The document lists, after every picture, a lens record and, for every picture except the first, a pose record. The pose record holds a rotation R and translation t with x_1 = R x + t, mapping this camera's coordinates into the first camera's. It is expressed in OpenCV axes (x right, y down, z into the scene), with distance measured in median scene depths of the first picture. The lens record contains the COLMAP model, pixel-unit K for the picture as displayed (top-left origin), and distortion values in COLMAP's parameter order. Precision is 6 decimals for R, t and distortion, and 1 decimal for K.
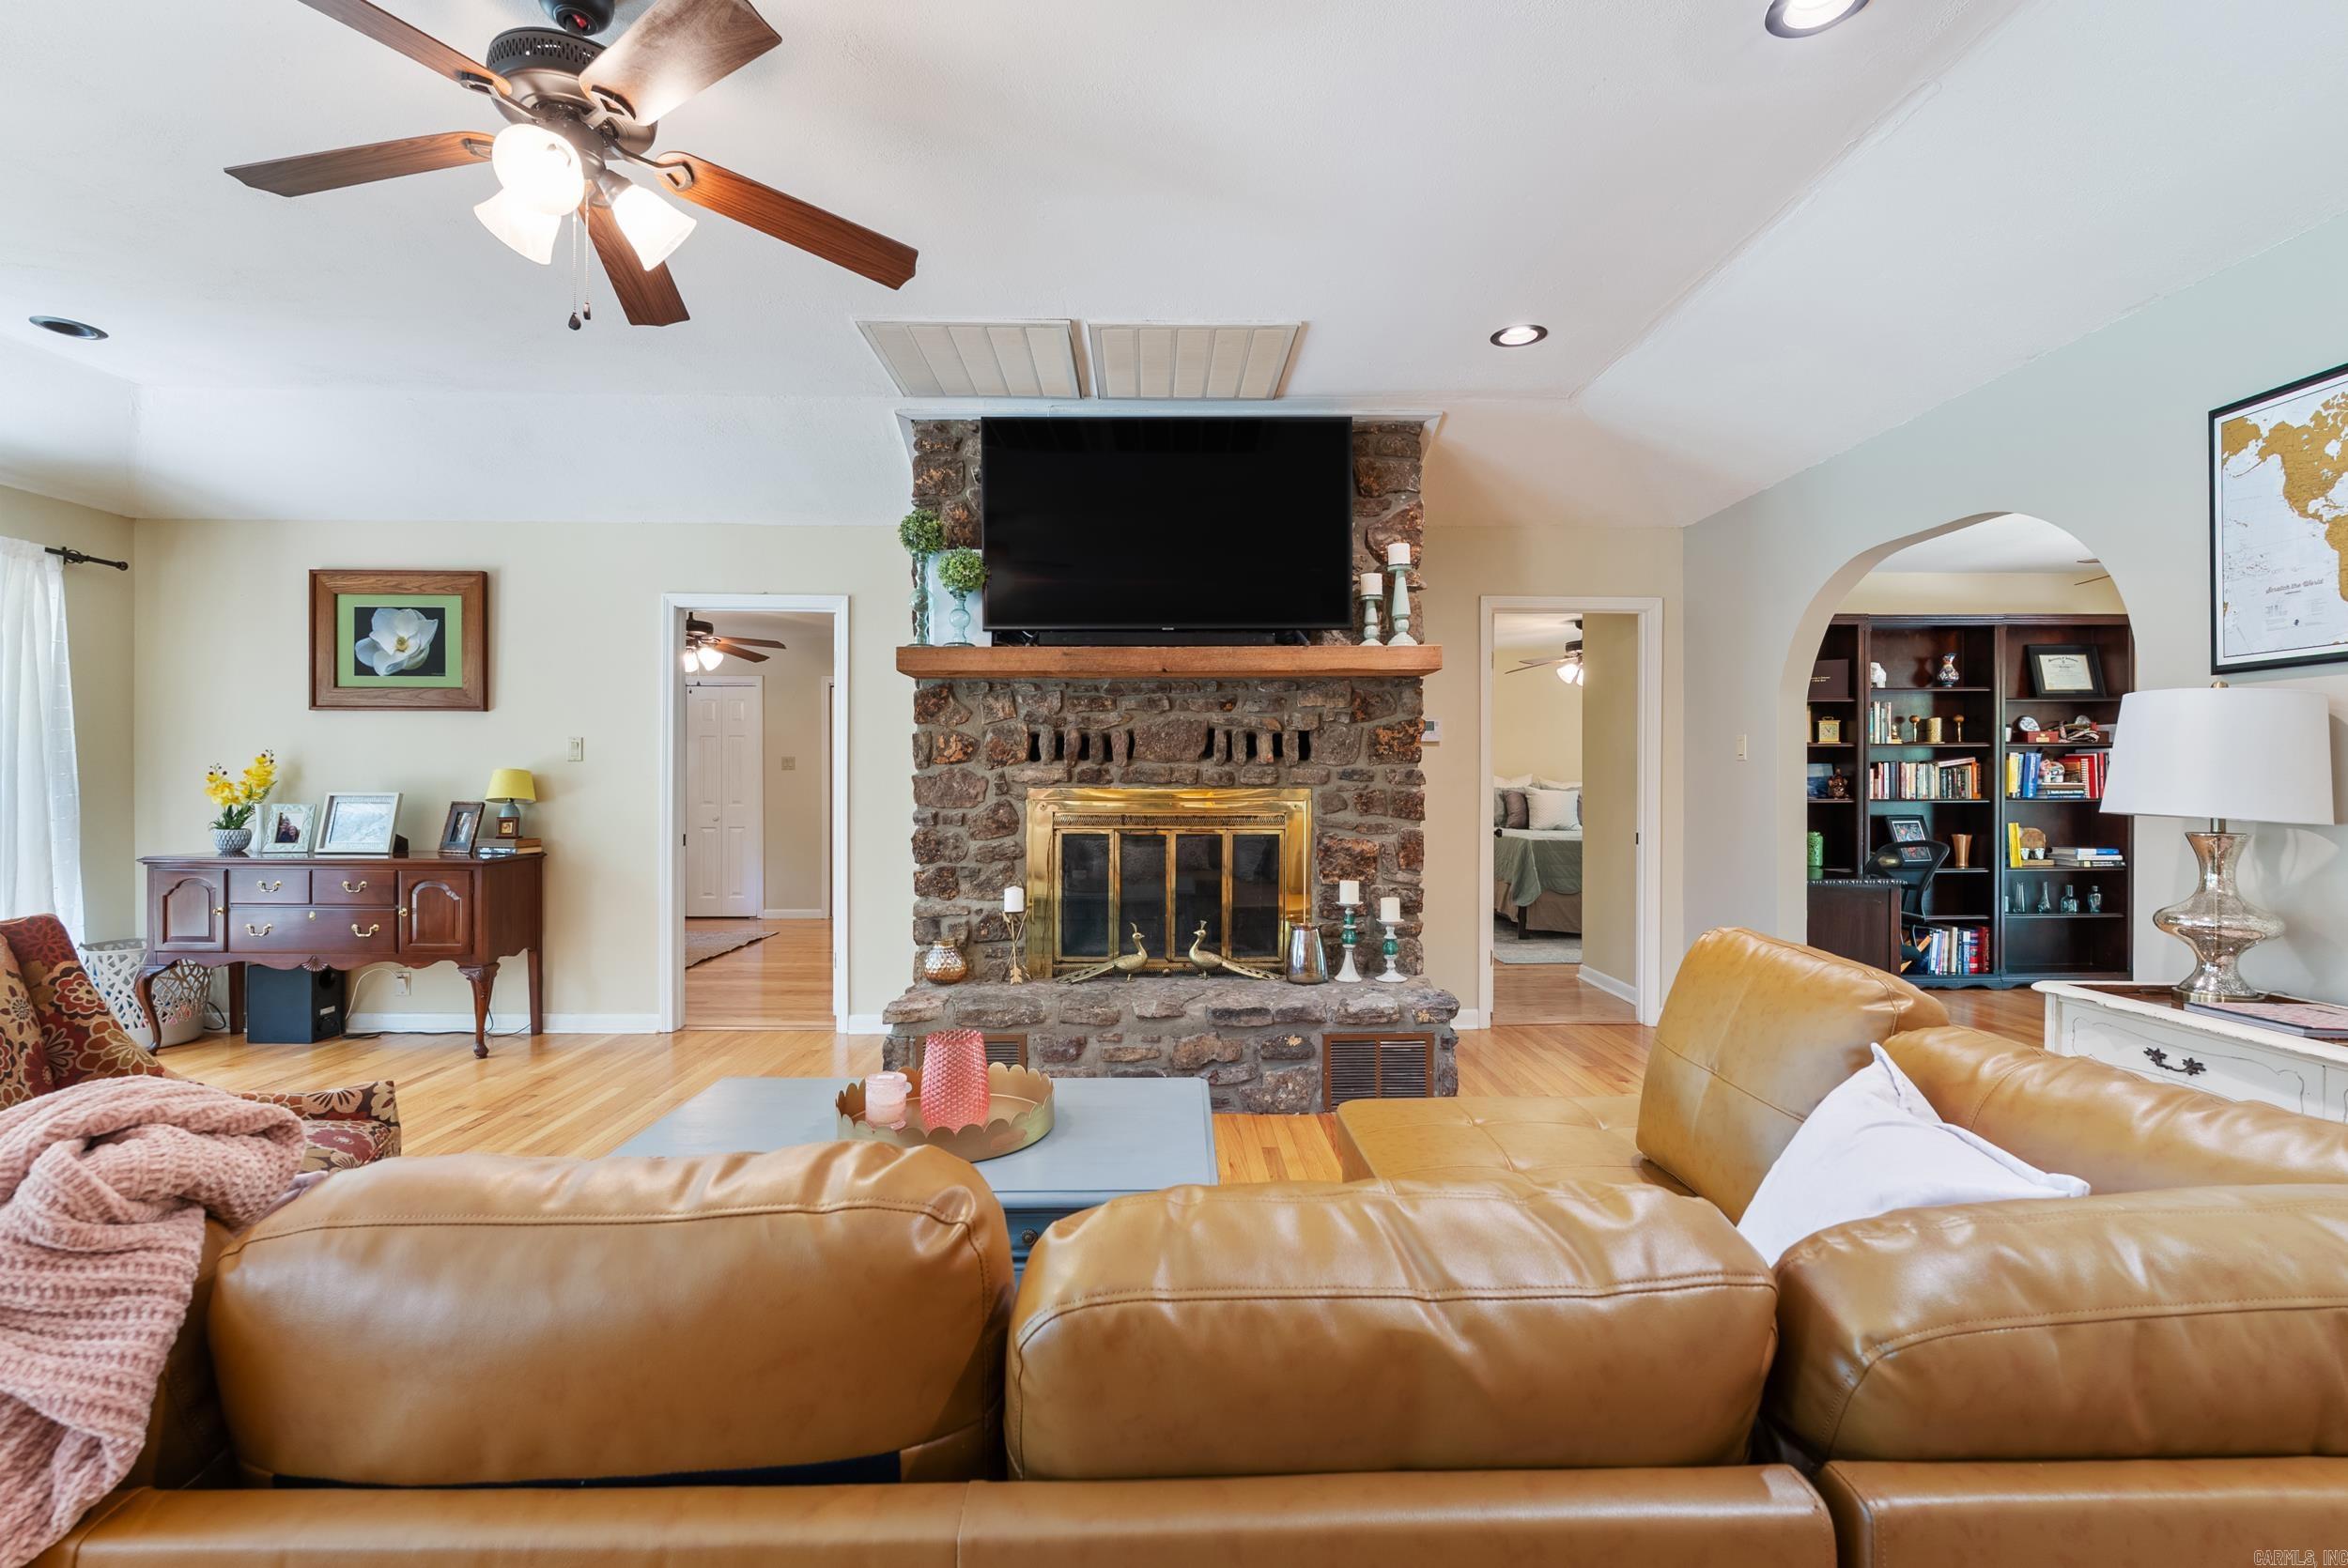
lens RADIAL K [[1041.2, 0, 1197.0], [0, 1041.2, 785.9], [0, 0, 1]] dist [-0.009473, 0.001920]
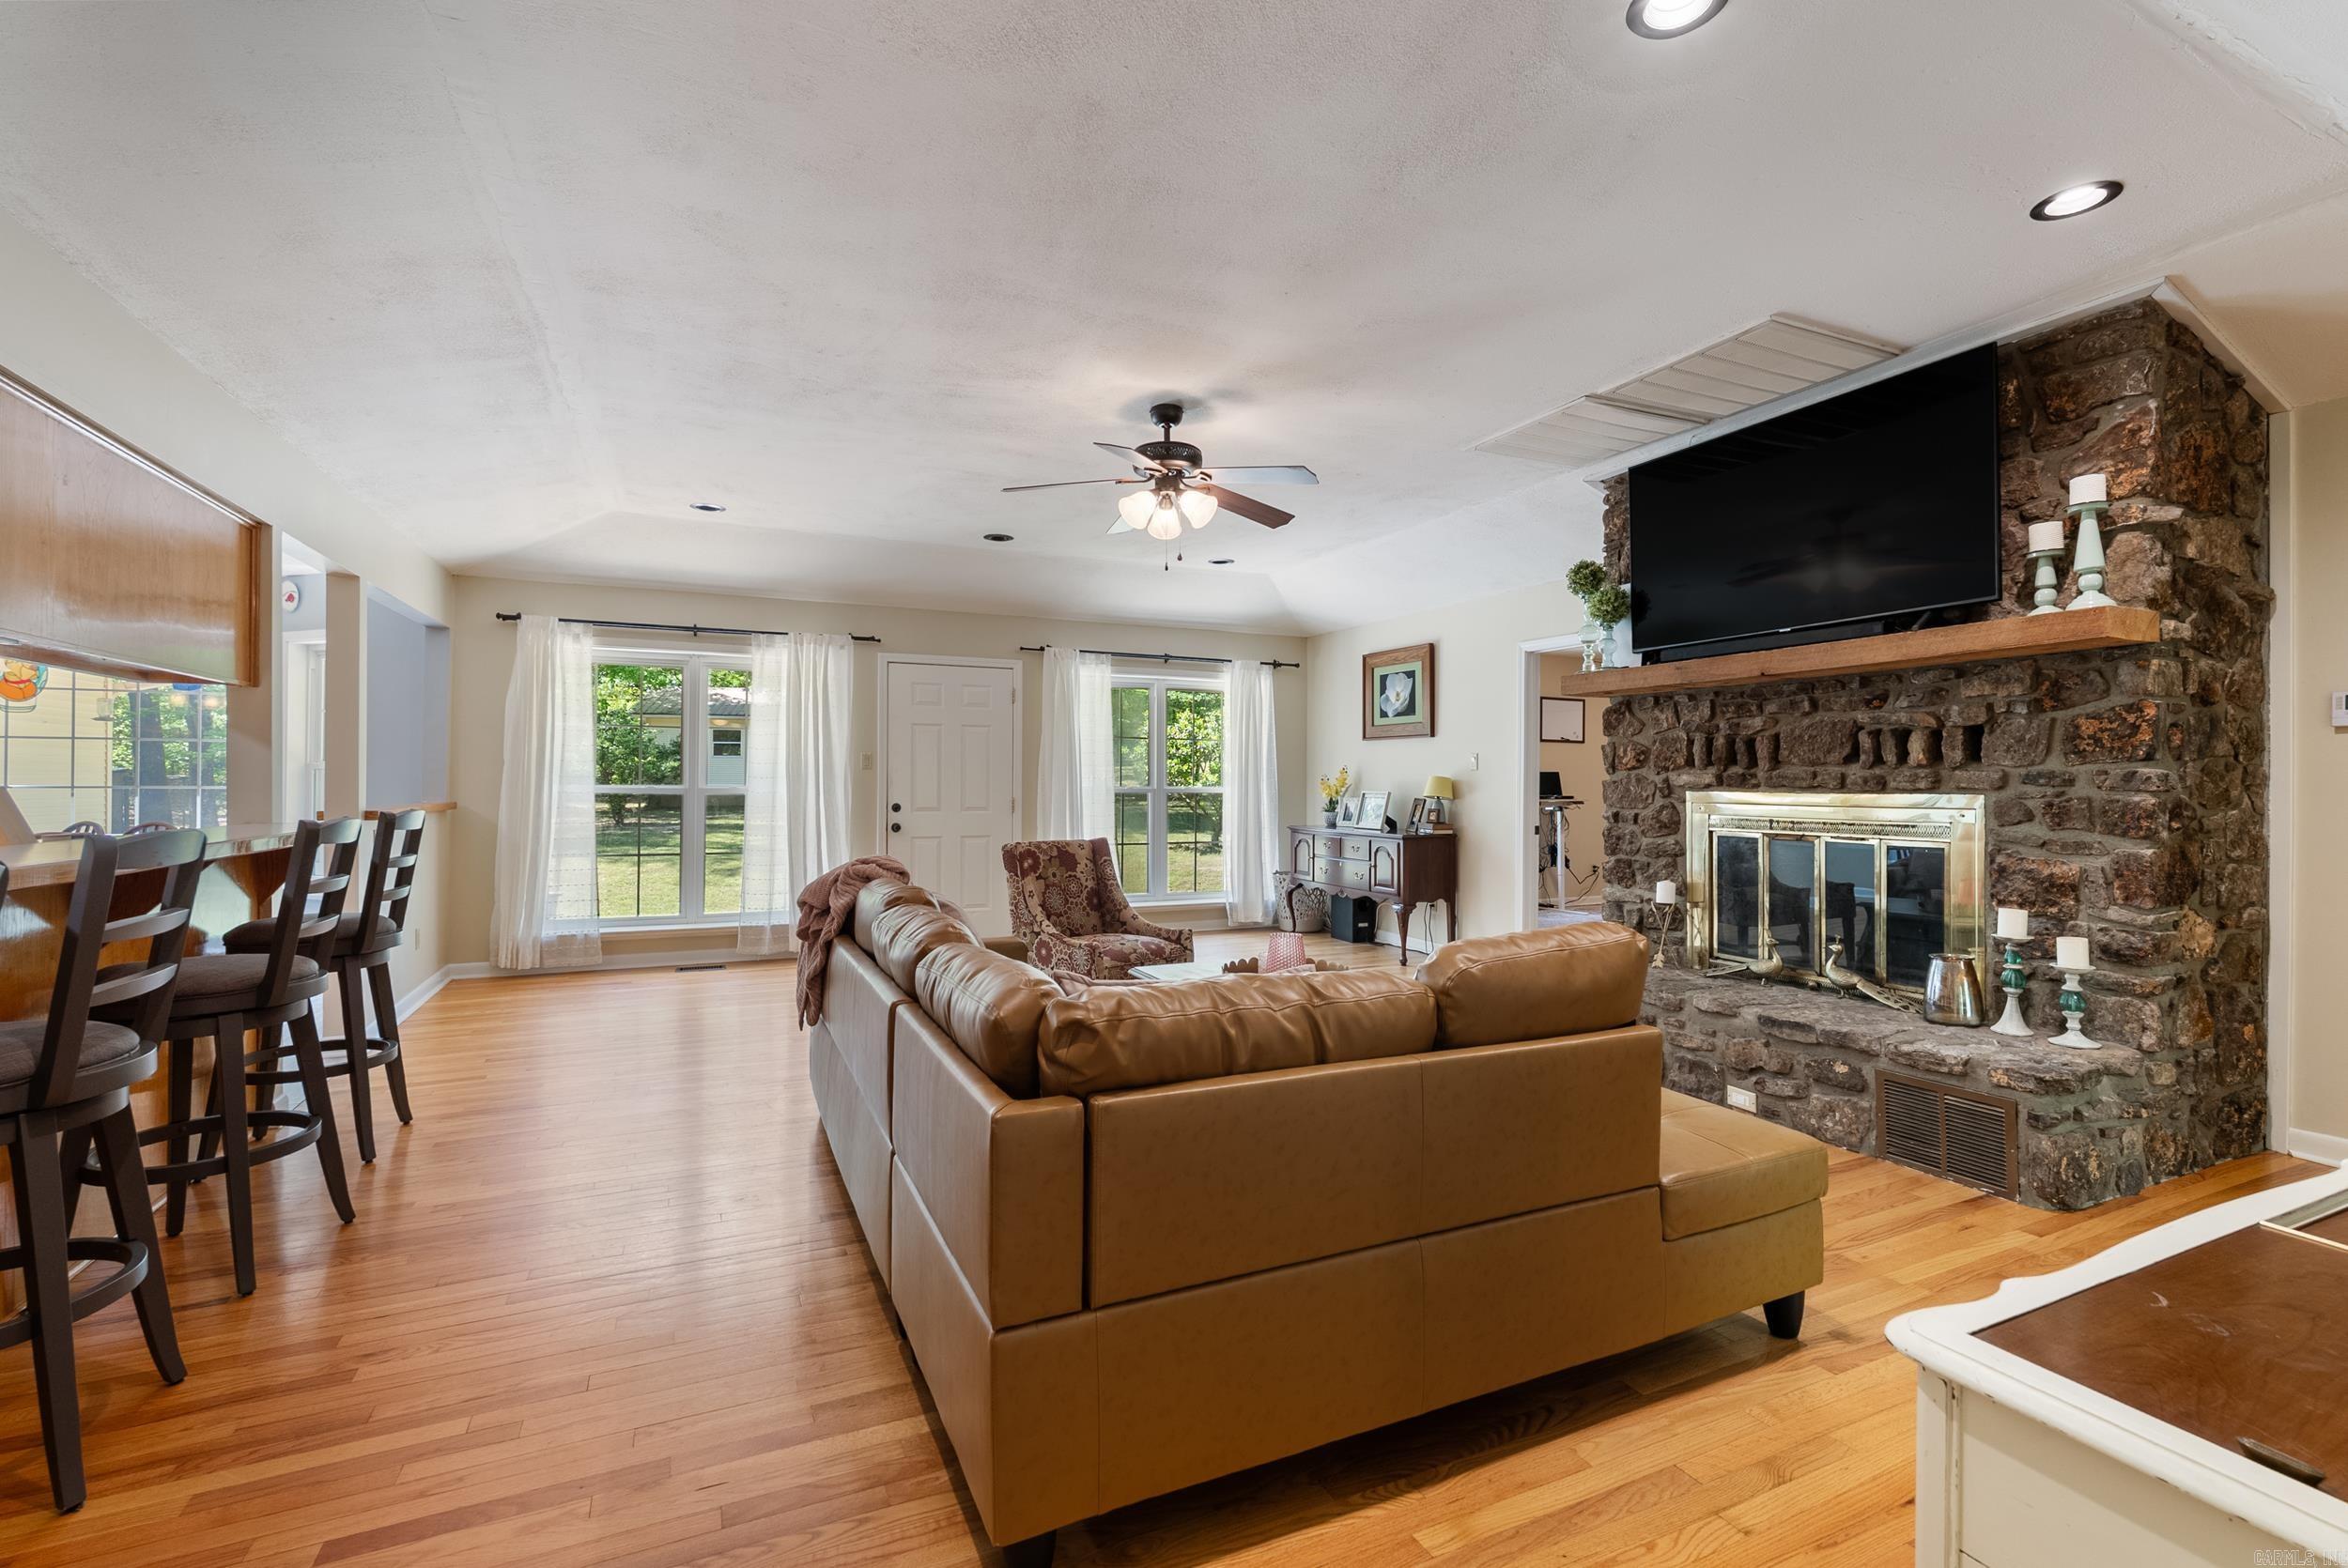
lens RADIAL K [[1041.2, 0, 1161.0], [0, 1041.2, 781.0], [0, 0, 1]] dist [-0.009473, 0.001920]
pose [[0.388775, -0.001329, -0.921332, 0.616036], [-0.006470, 0.999970, -0.004173, -0.000922], [0.921310, 0.007583, 0.388755, 0.076877]]
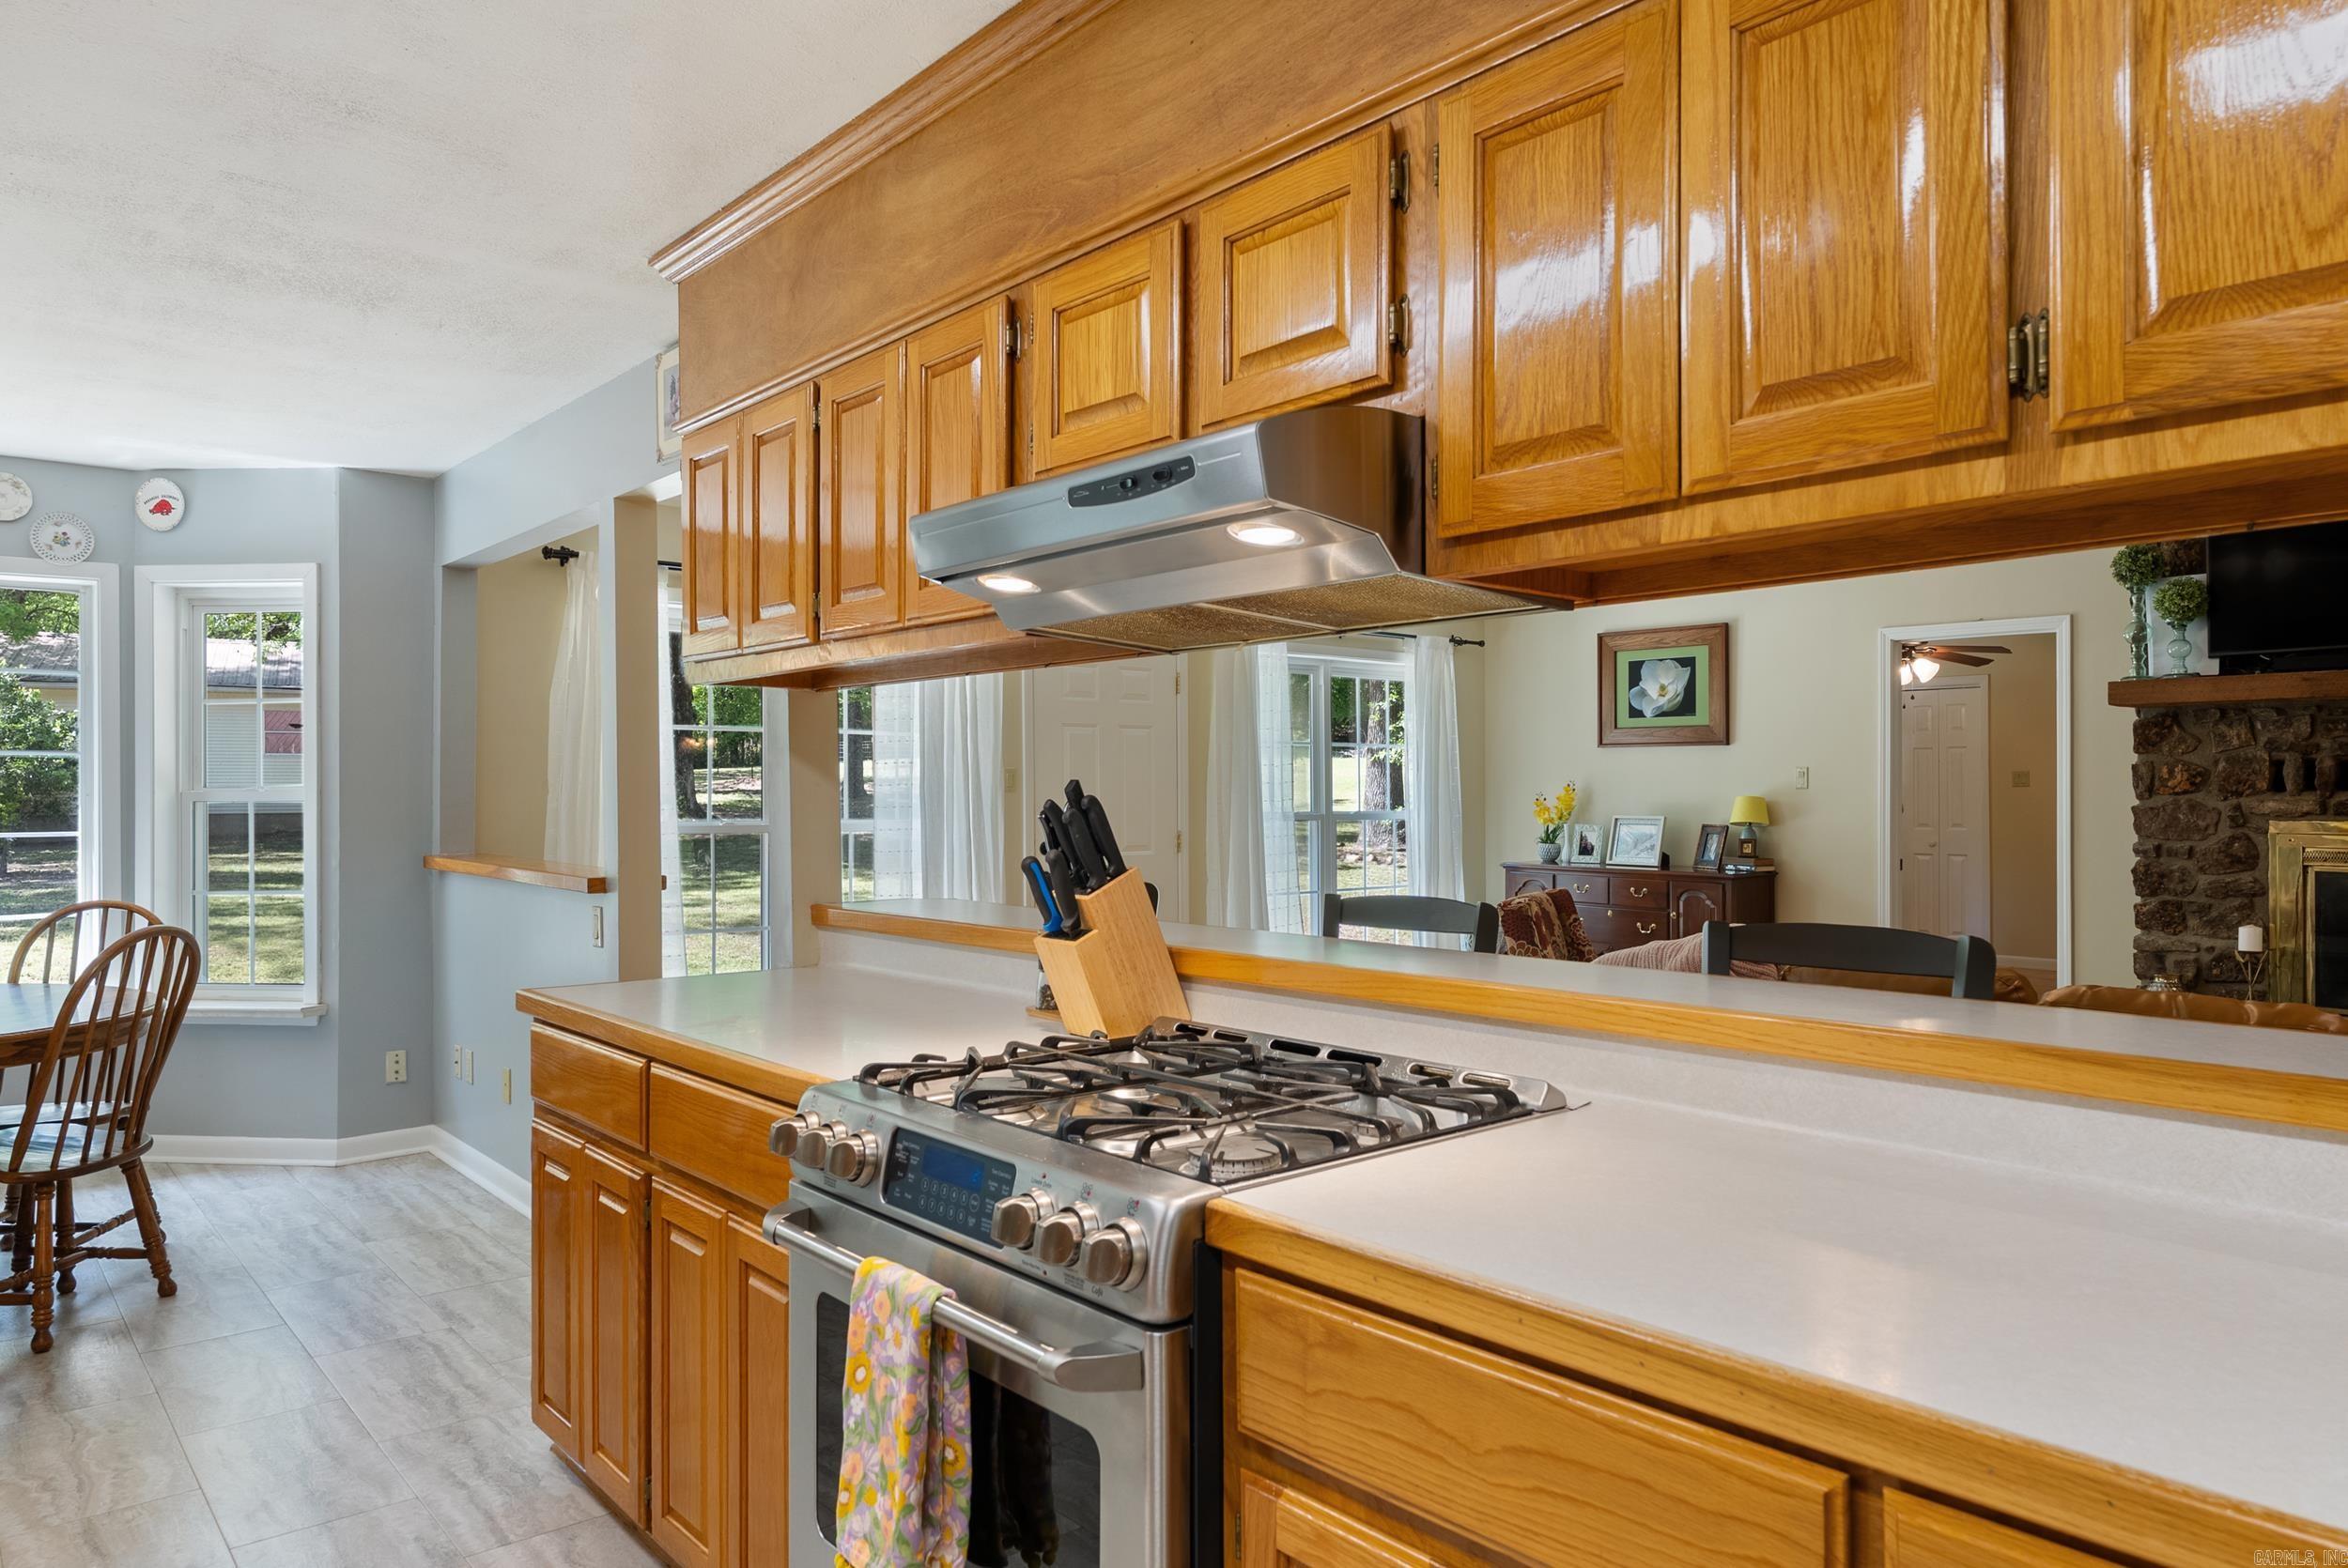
lens RADIAL K [[1542.0, 0, 1182.6], [0, 1542.0, 782.5], [0, 0, 1]] dist [-0.007412, 0.007084]
pose [[0.629482, -0.005757, -0.776993, 0.292770], [0.001195, 0.999979, -0.006441, -0.024088], [0.777014, 0.003126, 0.629476, -0.616040]]
